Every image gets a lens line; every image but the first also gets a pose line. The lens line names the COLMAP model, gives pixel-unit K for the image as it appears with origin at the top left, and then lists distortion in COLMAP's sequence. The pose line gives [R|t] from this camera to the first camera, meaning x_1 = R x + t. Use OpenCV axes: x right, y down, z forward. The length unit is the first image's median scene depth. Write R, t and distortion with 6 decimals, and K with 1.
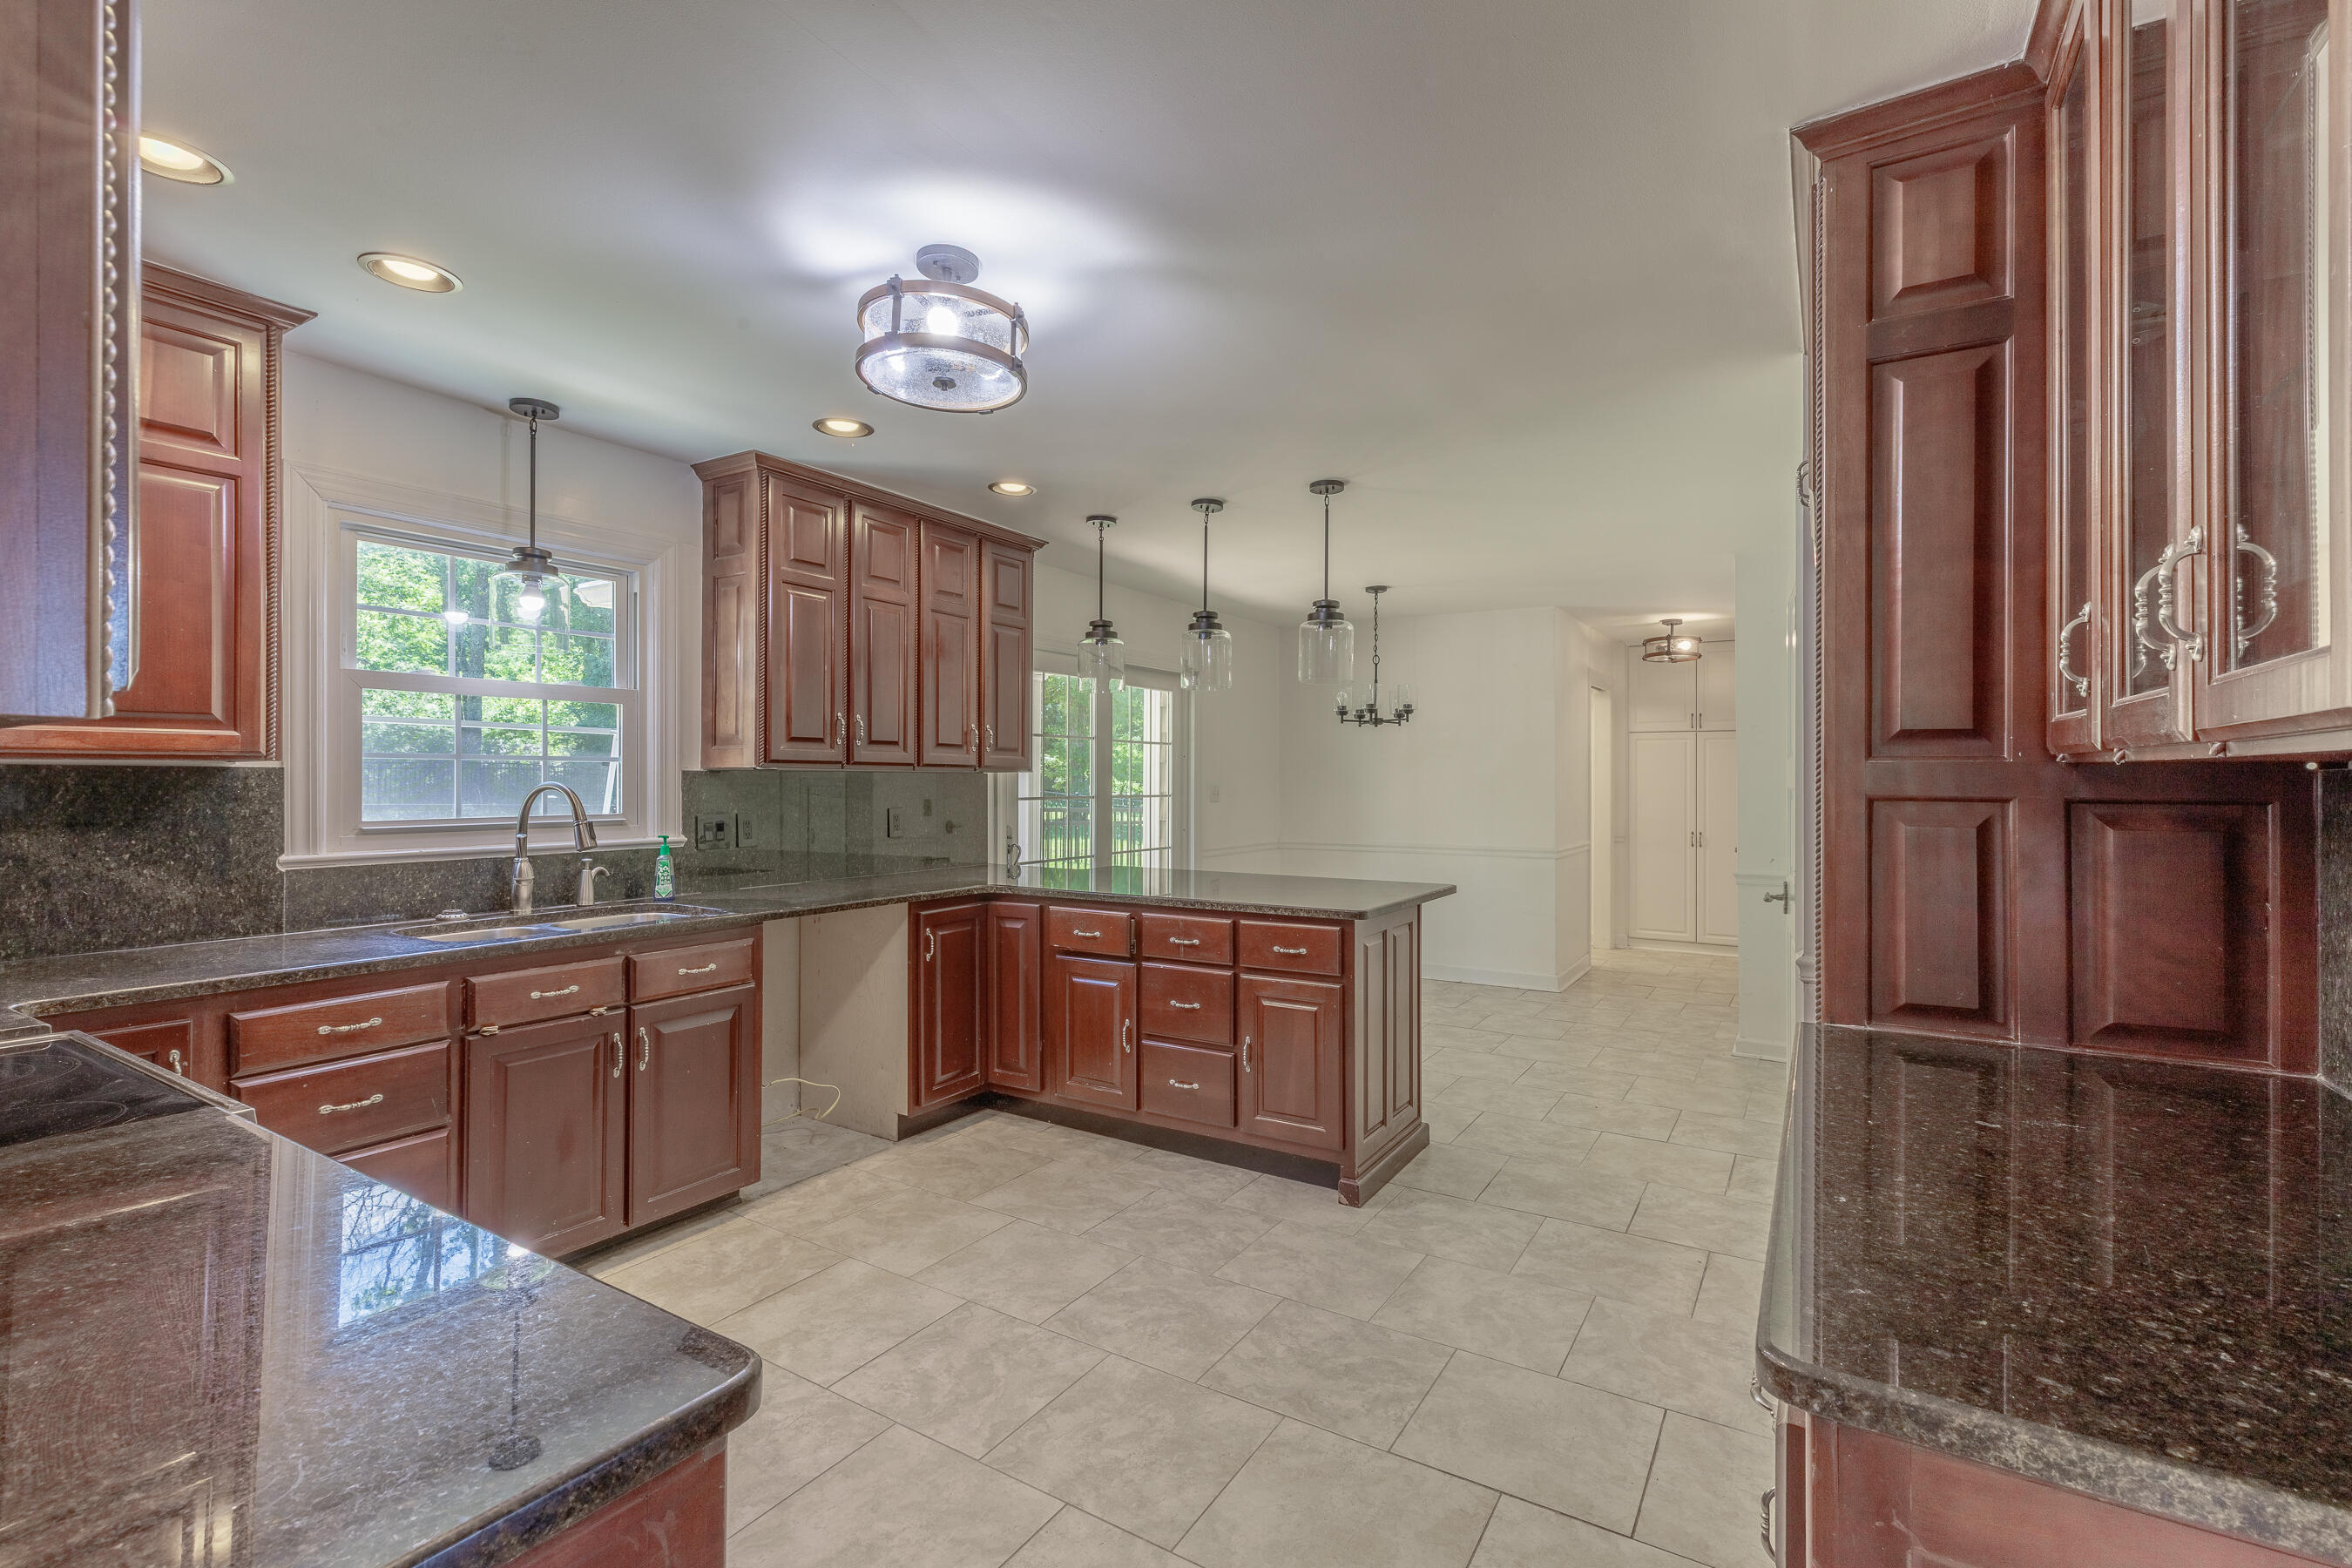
lens RADIAL K [[1051.5, 0, 1183.6], [0, 1051.5, 777.1], [0, 0, 1]] dist [-0.018469, 0.000124]
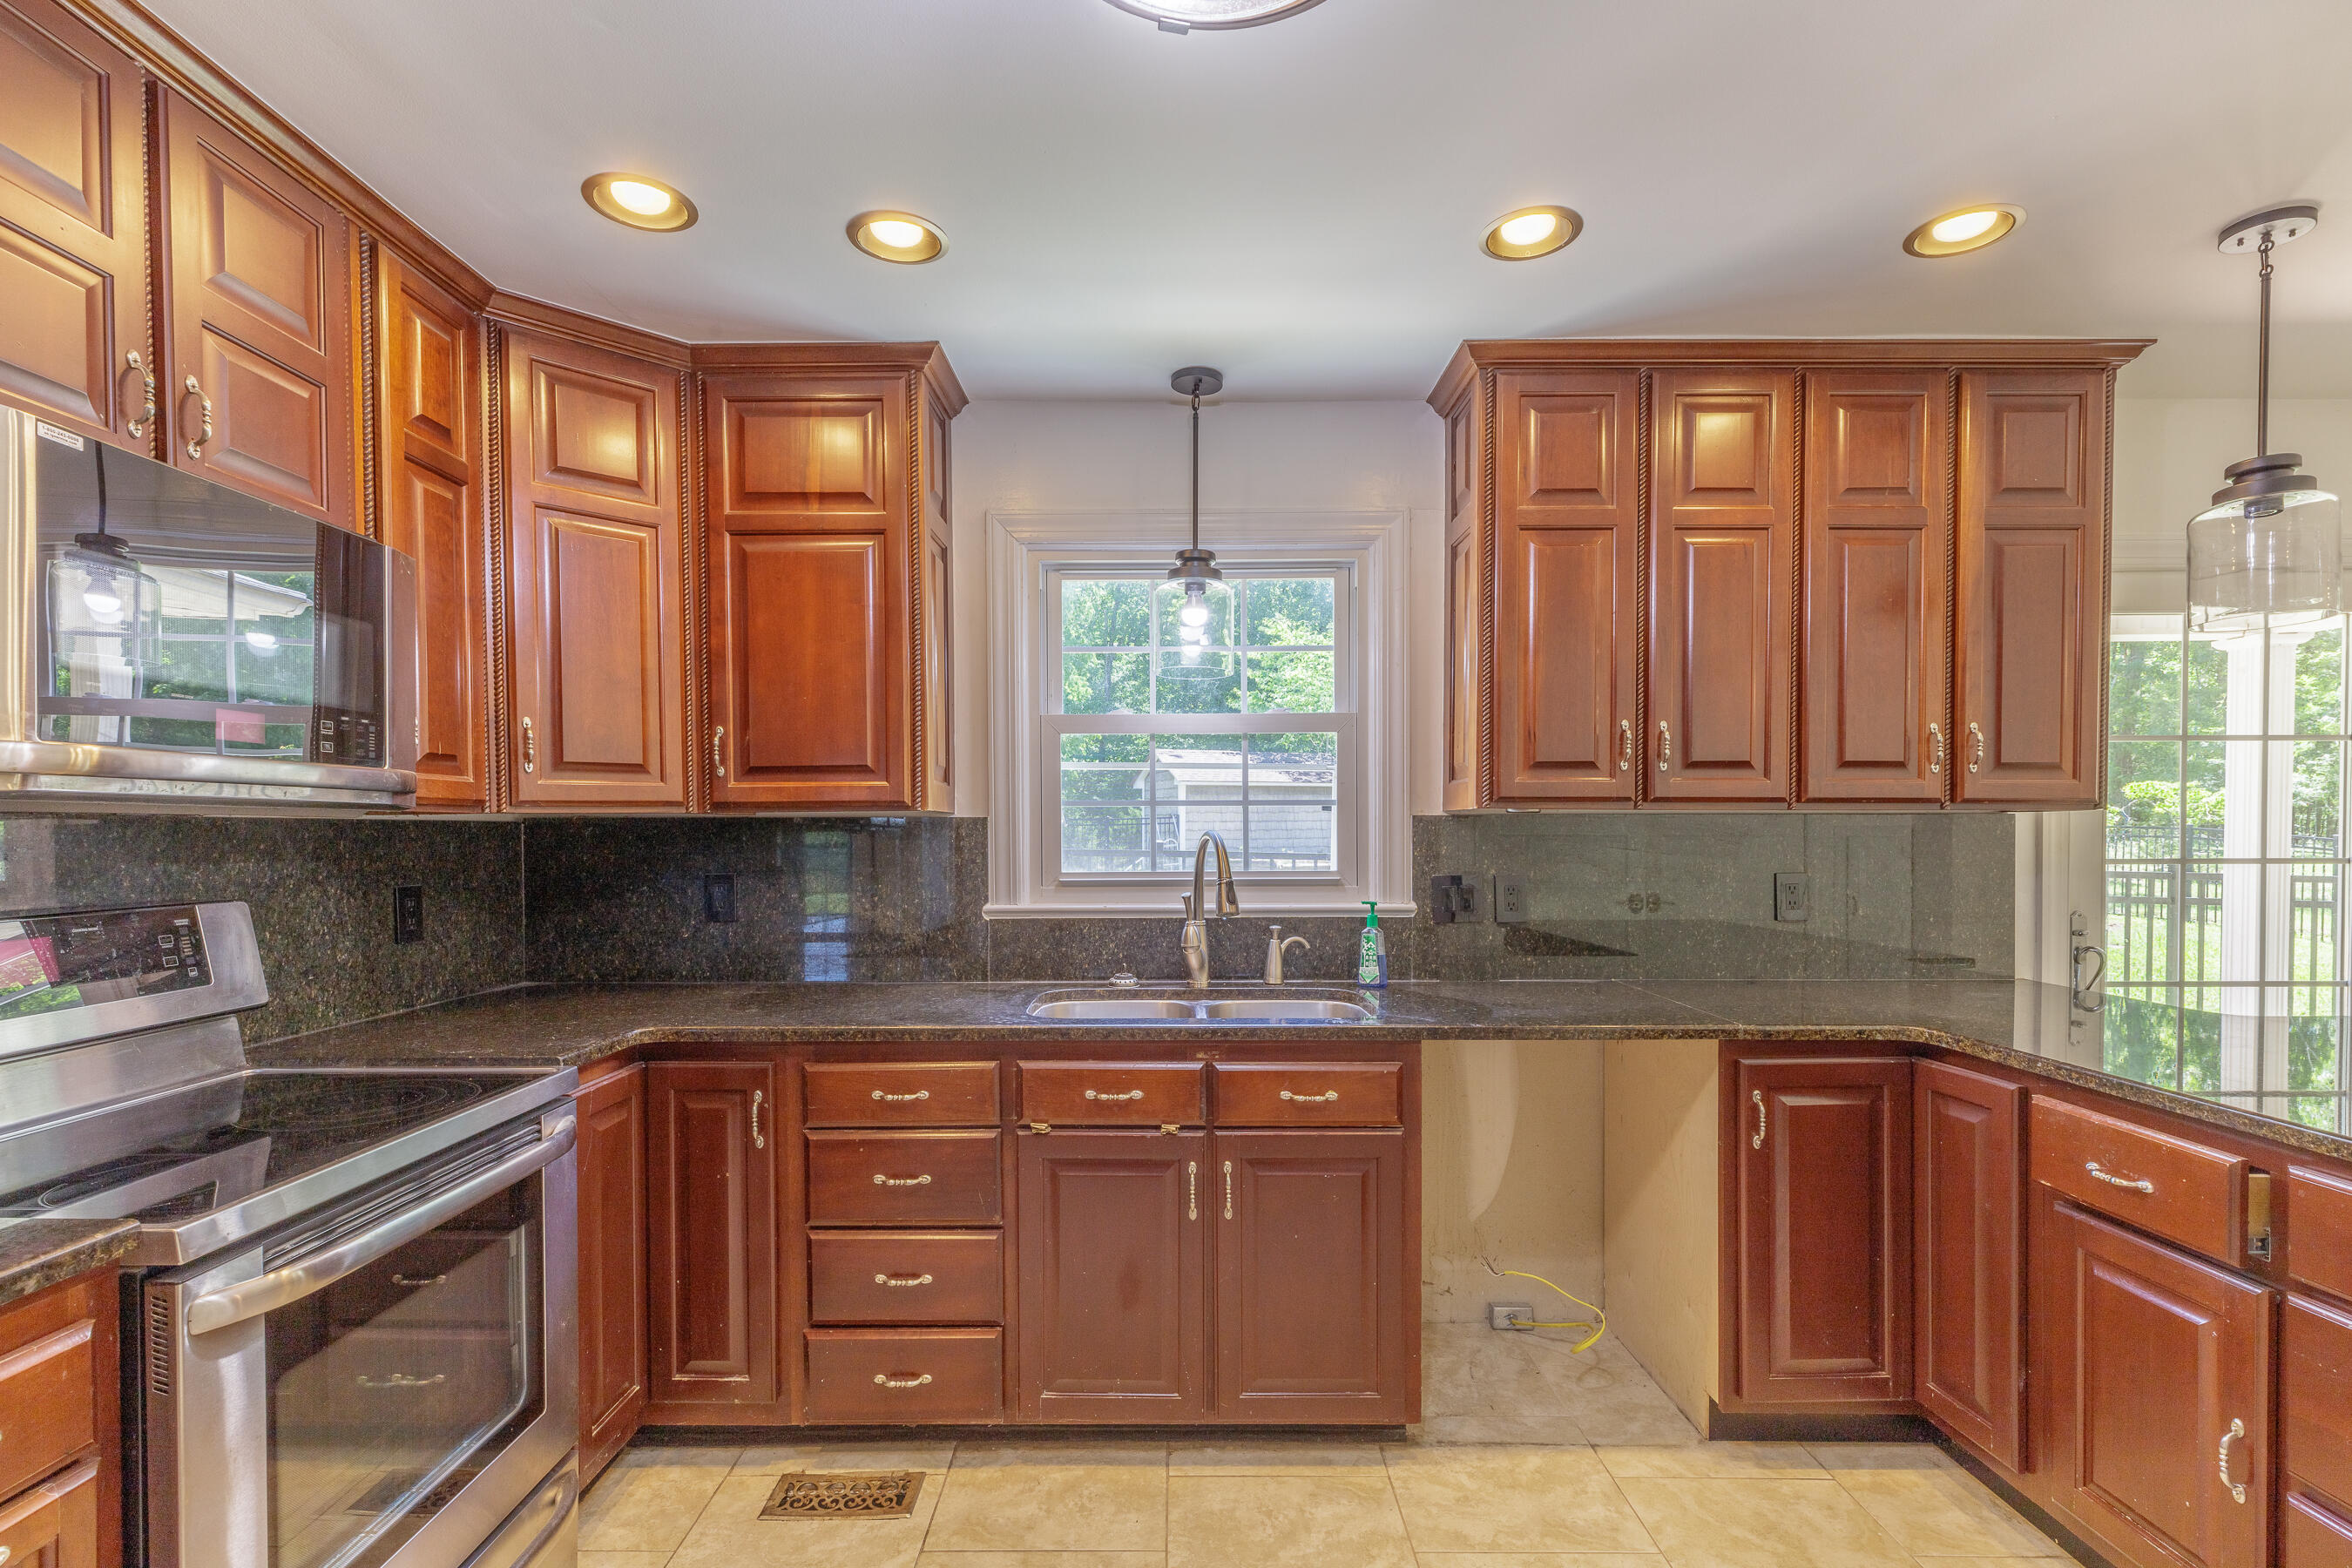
lens RADIAL K [[1069.9, 0, 1168.1], [0, 1069.9, 850.6], [0, 0, 1]] dist [0.002089, 0.000215]
pose [[0.517931, 0.012622, -0.855329, 0.089154], [0.005842, 0.999816, 0.018292, 0.004016], [0.855402, -0.014471, 0.517762, 0.478151]]
